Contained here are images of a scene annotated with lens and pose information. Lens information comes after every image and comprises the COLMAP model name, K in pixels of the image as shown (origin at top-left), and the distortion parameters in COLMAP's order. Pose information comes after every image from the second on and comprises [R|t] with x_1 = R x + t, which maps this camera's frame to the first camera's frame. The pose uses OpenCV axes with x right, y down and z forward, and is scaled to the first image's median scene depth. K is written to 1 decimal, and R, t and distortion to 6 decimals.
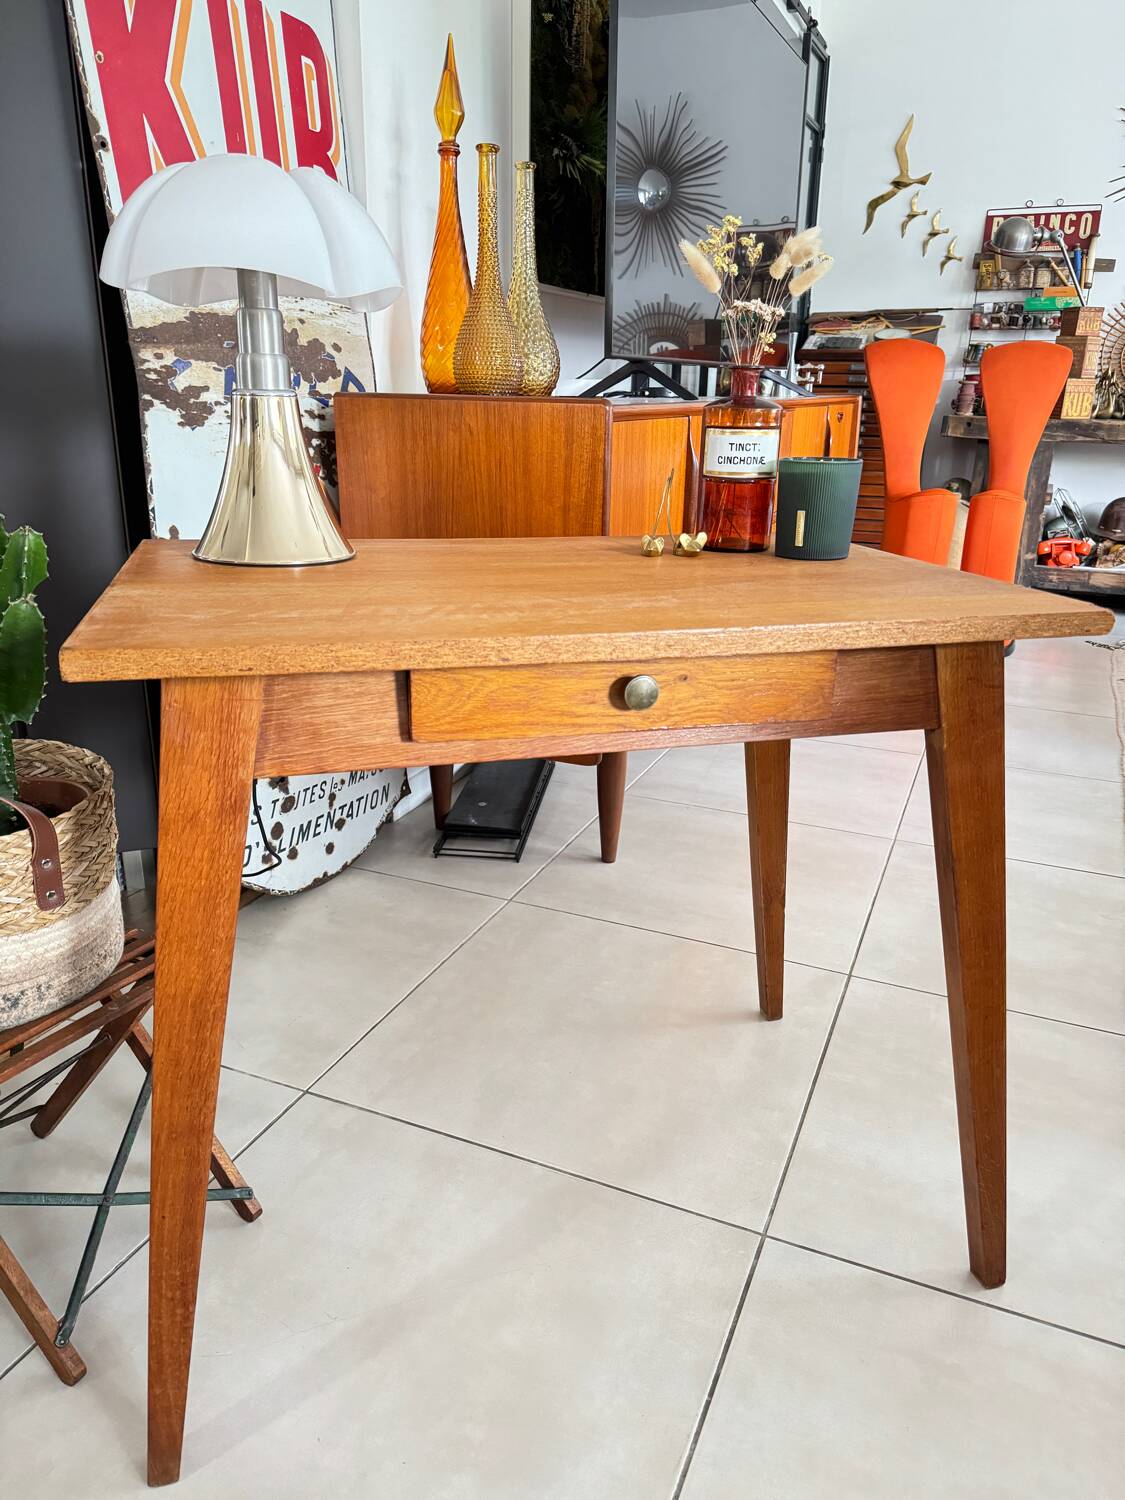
lens RADIAL K [[1047.2, 0, 561.6], [0, 1047.2, 751.0], [0, 0, 1]] dist [0.103928, -0.162633]
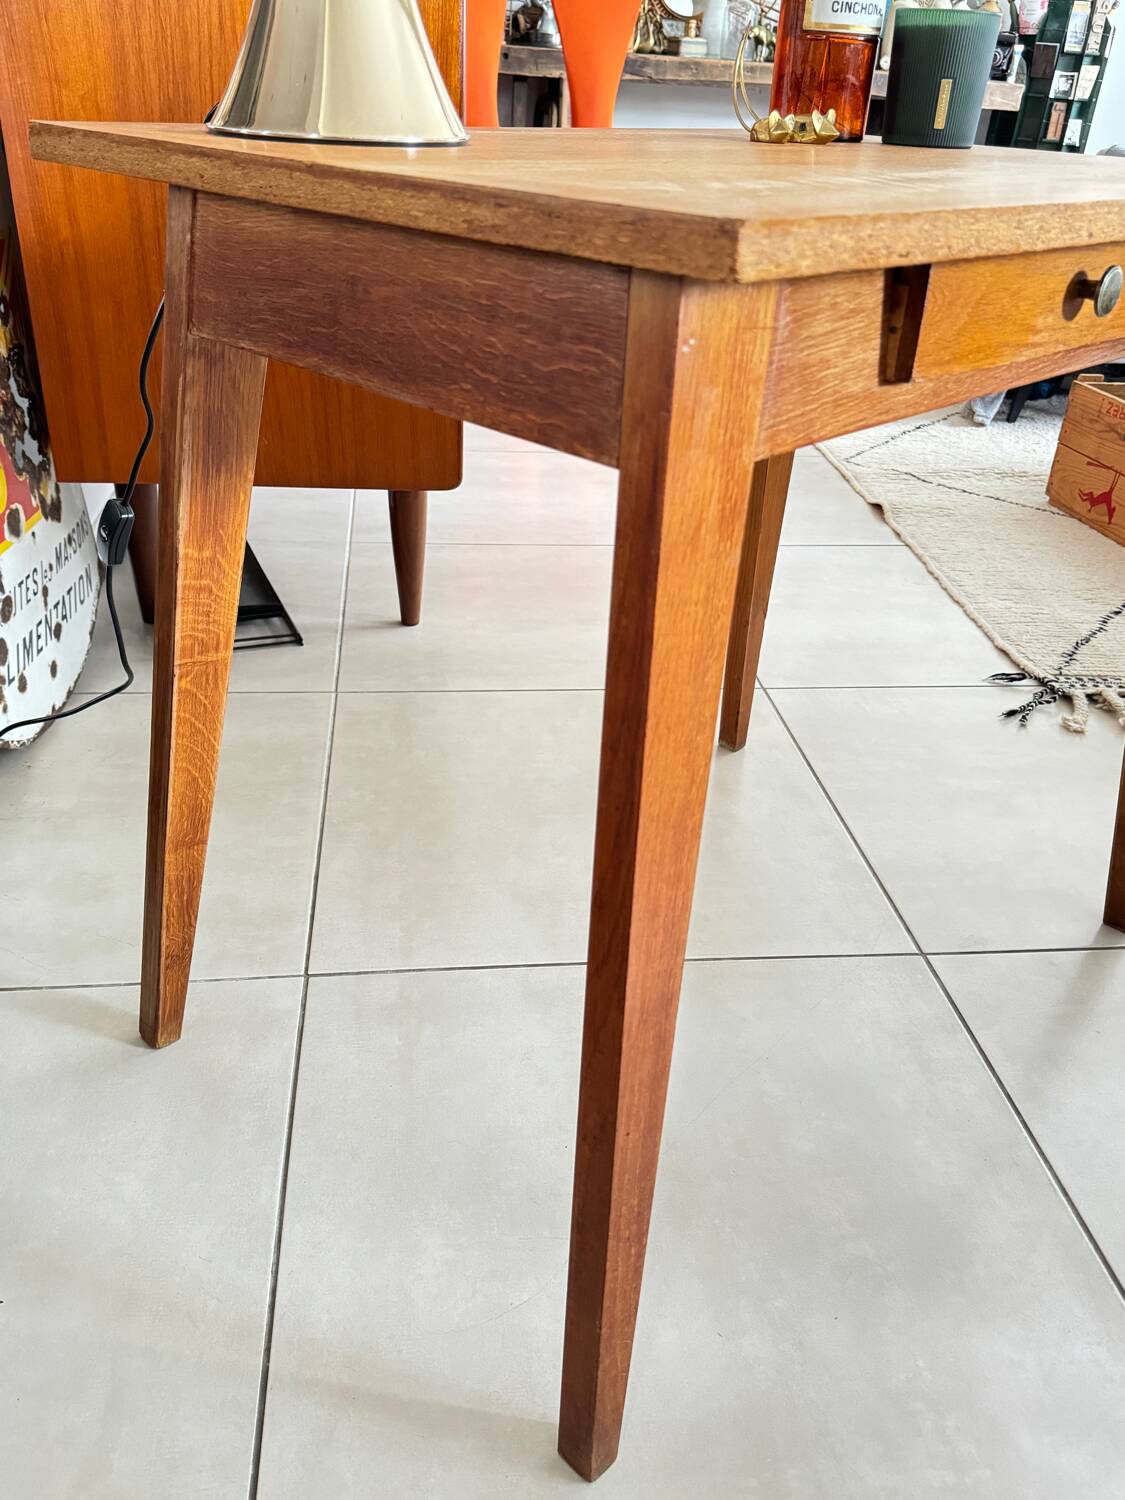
lens RADIAL K [[1218.1, 0, 568.1], [0, 1218.1, 749.7], [0, 0, 1]] dist [0.107312, -0.159663]
pose [[0.864486, -0.219696, 0.452104, -0.359890], [0.126466, 0.965558, 0.227384, 0.005335], [-0.486488, -0.139395, 0.862496, 0.183216]]
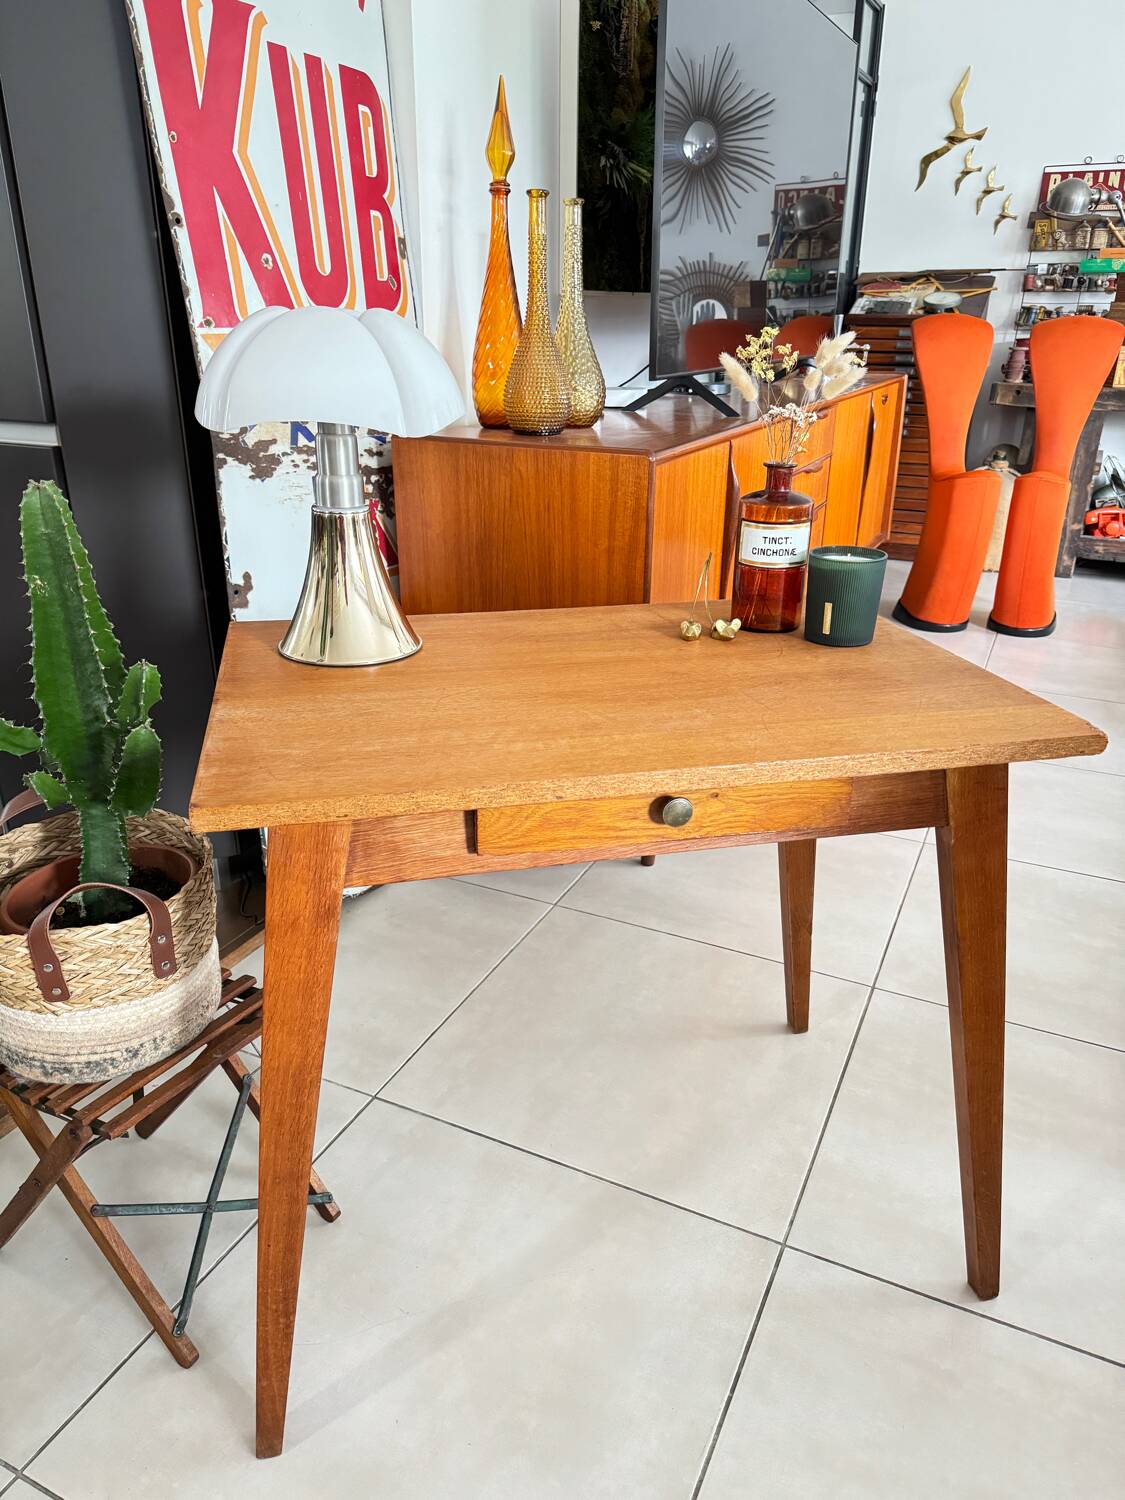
lens RADIAL K [[1049.3, 0, 561.8], [0, 1049.3, 752.2], [0, 0, 1]] dist [0.090046, -0.121574]
pose [[0.999278, 0.006996, -0.037346, -0.003714], [-0.004614, 0.997972, 0.063486, -0.094409], [0.037714, -0.063268, 0.997284, -0.068371]]
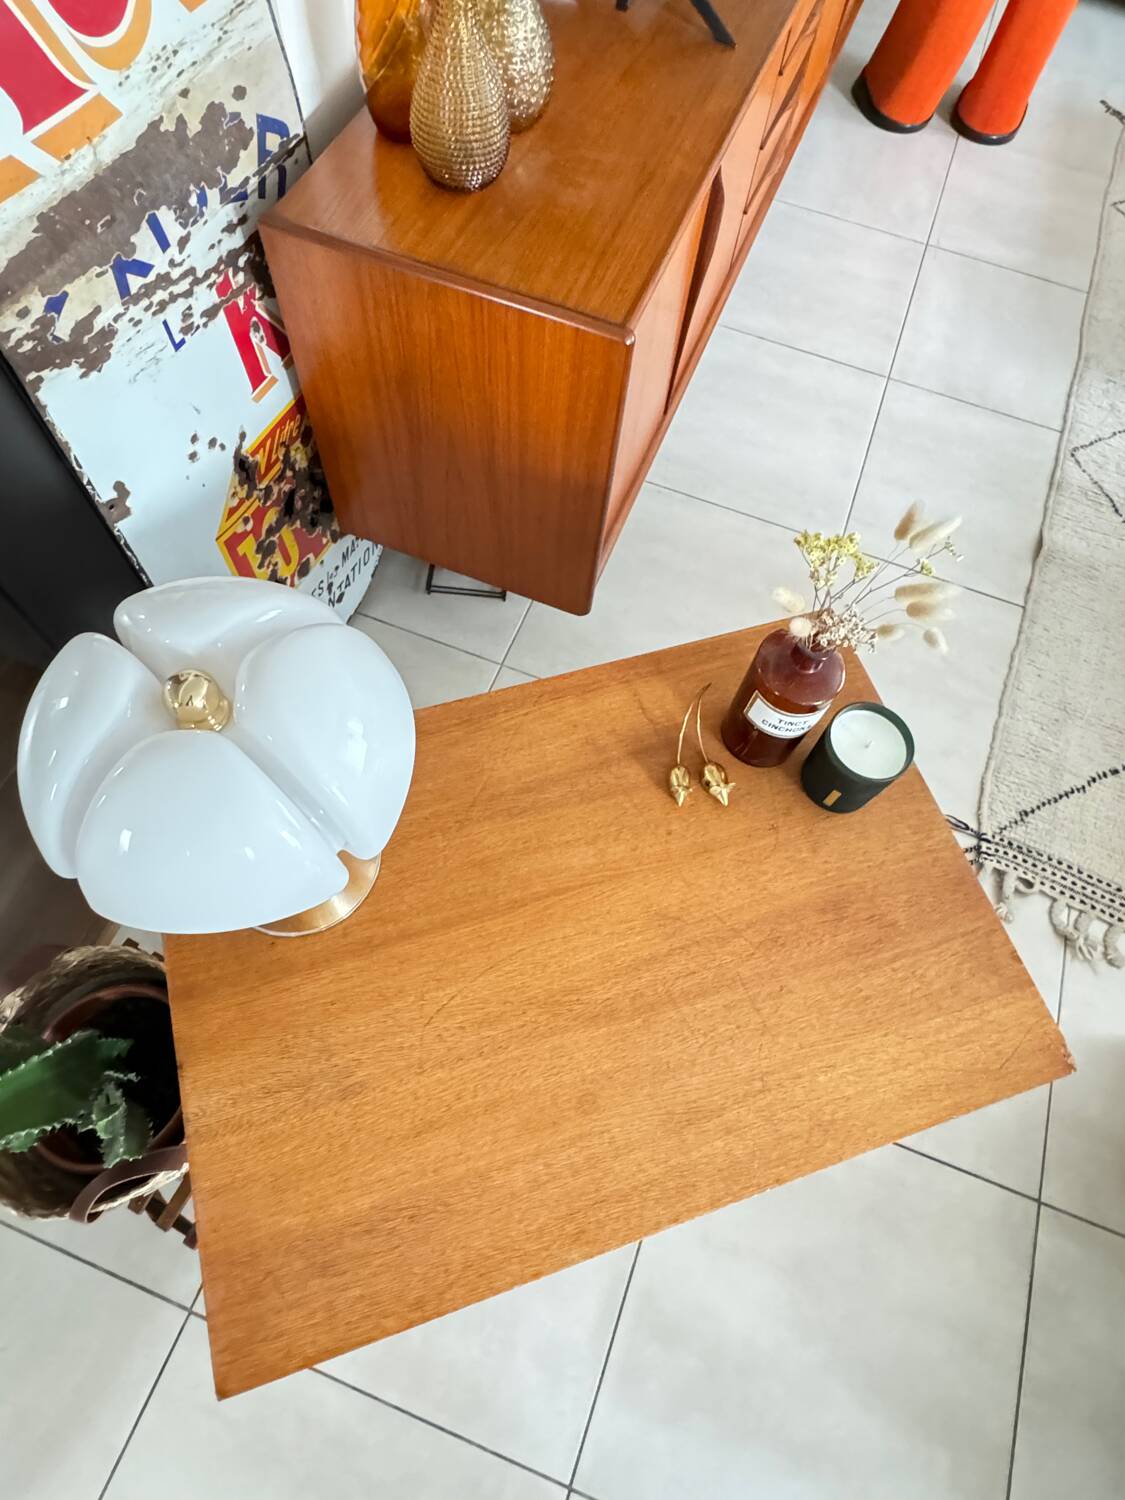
lens RADIAL K [[835.9, 0, 556.6], [0, 835.9, 737.8], [0, 0, 1]] dist [-0.006590, -0.000413]
pose [[0.998302, -0.018966, 0.055075, -0.047687], [-0.026202, 0.698233, 0.715391, -0.534346], [-0.052023, -0.715619, 0.696551, 0.344950]]
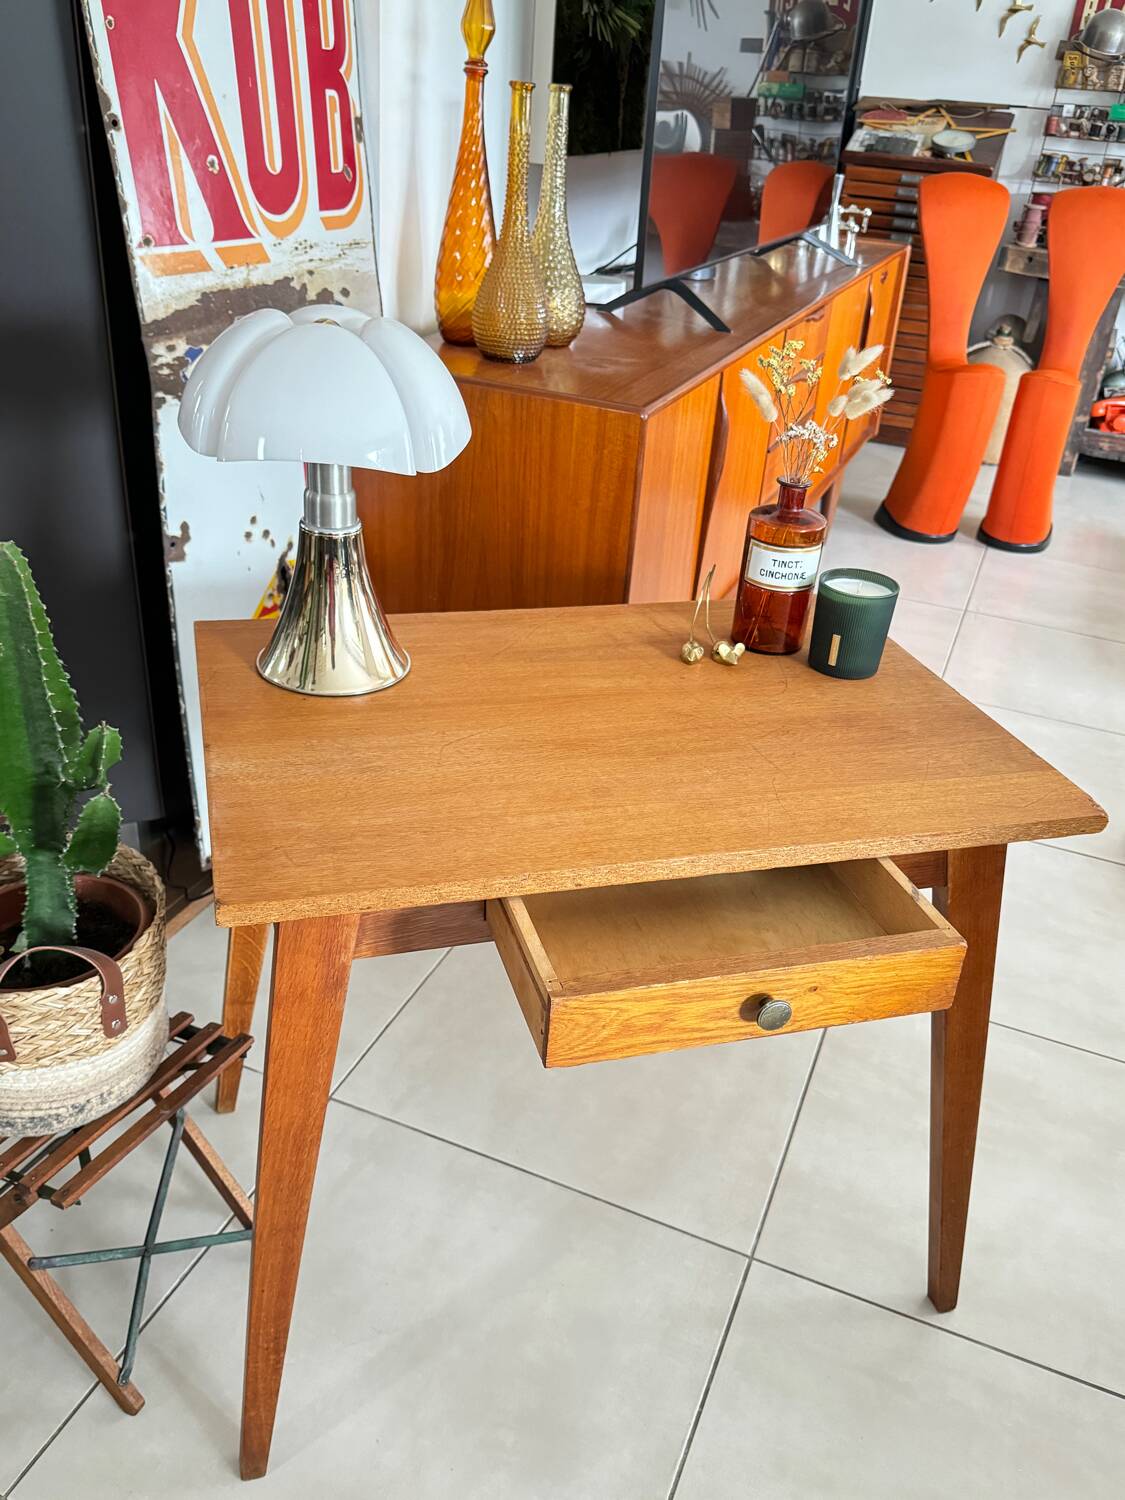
lens RADIAL K [[1222.7, 0, 562.5], [0, 1222.7, 750.0], [0, 0, 1]] dist [0.085509, -0.115578]
pose [[0.998463, 0.038181, 0.040182, -0.058967], [-0.044732, 0.983131, 0.177350, -0.212121], [-0.032733, -0.178874, 0.983327, -0.136062]]
